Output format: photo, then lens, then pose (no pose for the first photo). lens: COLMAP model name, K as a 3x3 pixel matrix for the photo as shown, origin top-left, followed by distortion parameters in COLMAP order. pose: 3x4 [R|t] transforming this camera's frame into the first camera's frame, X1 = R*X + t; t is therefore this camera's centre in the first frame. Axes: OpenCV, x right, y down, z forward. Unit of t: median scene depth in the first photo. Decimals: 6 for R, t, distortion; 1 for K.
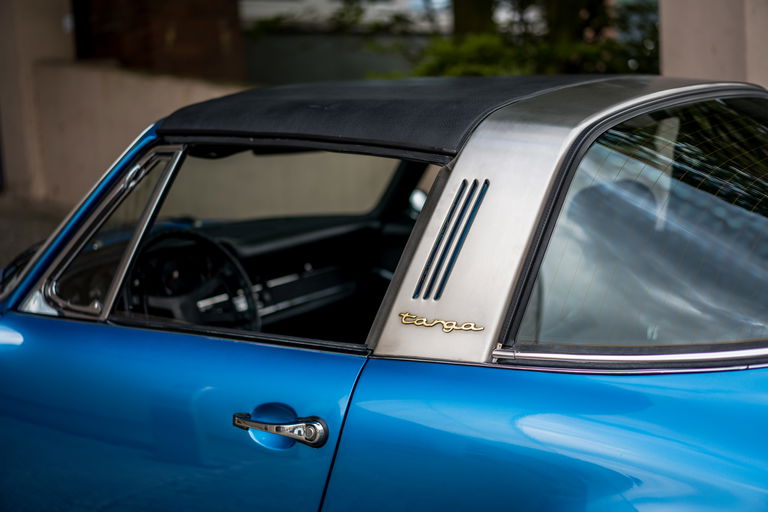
lens RADIAL K [[1197.1, 0, 384.5], [0, 1197.1, 257.4], [0, 0, 1]] dist [0.013777, 0.000000]
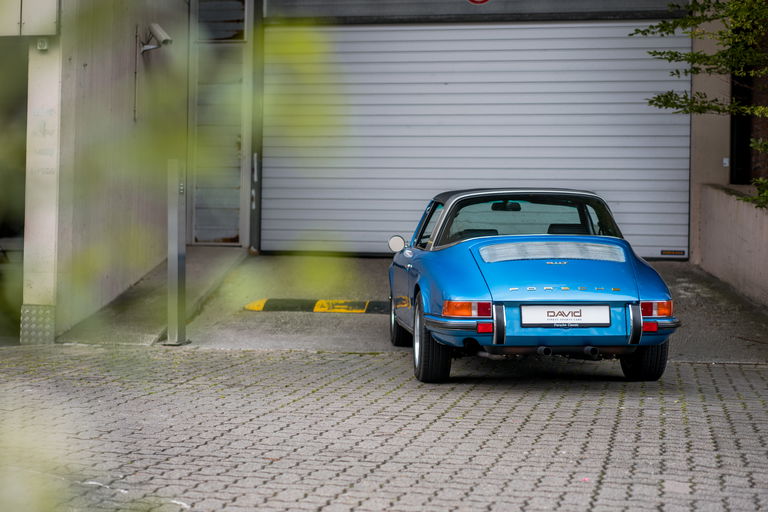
lens RADIAL K [[1354.6, 0, 387.0], [0, 1354.6, 254.8], [0, 0, 1]] dist [0.029141, 0.000000]
pose [[0.628151, 0.070520, -0.774889, 3.004915], [-0.156865, 0.986914, -0.037344, 0.248613], [0.762115, 0.145011, 0.630993, -1.737844]]
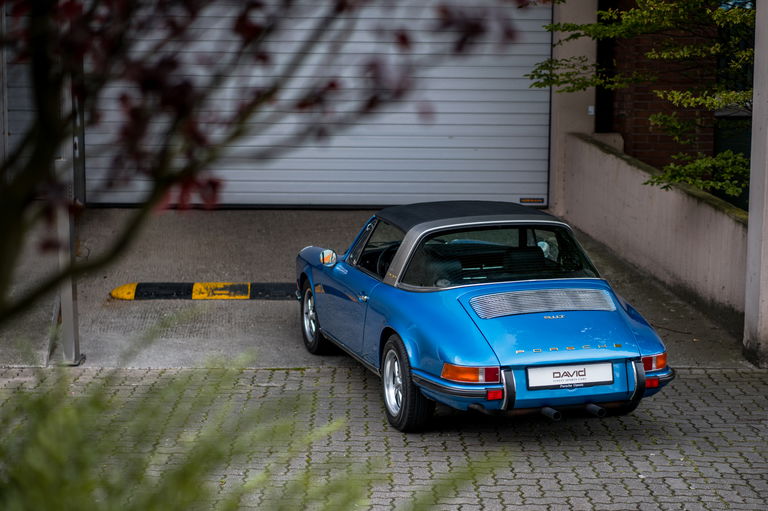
lens RADIAL K [[1466.6, 0, 381.6], [0, 1466.6, 255.6], [0, 0, 1]] dist [0.046020, 0.000000]
pose [[0.780165, 0.136275, -0.610551, 2.466694], [-0.135263, 0.989644, 0.048048, -0.197103], [0.610776, 0.045100, 0.790518, -2.373405]]
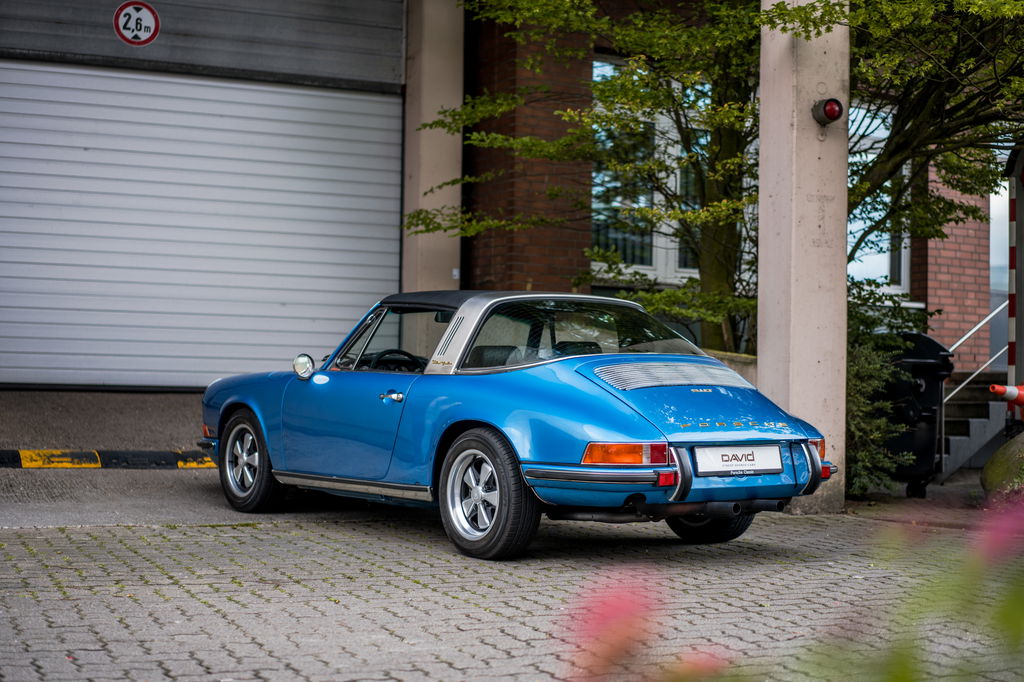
lens RADIAL K [[1596.2, 0, 509.8], [0, 1596.2, 346.6], [0, 0, 1]] dist [0.013777, 0.000000]
pose [[0.949784, 0.062439, -0.306613, 1.175117], [-0.111931, 0.982846, -0.146577, 0.480122], [0.292201, 0.173536, 0.940481, -2.222688]]
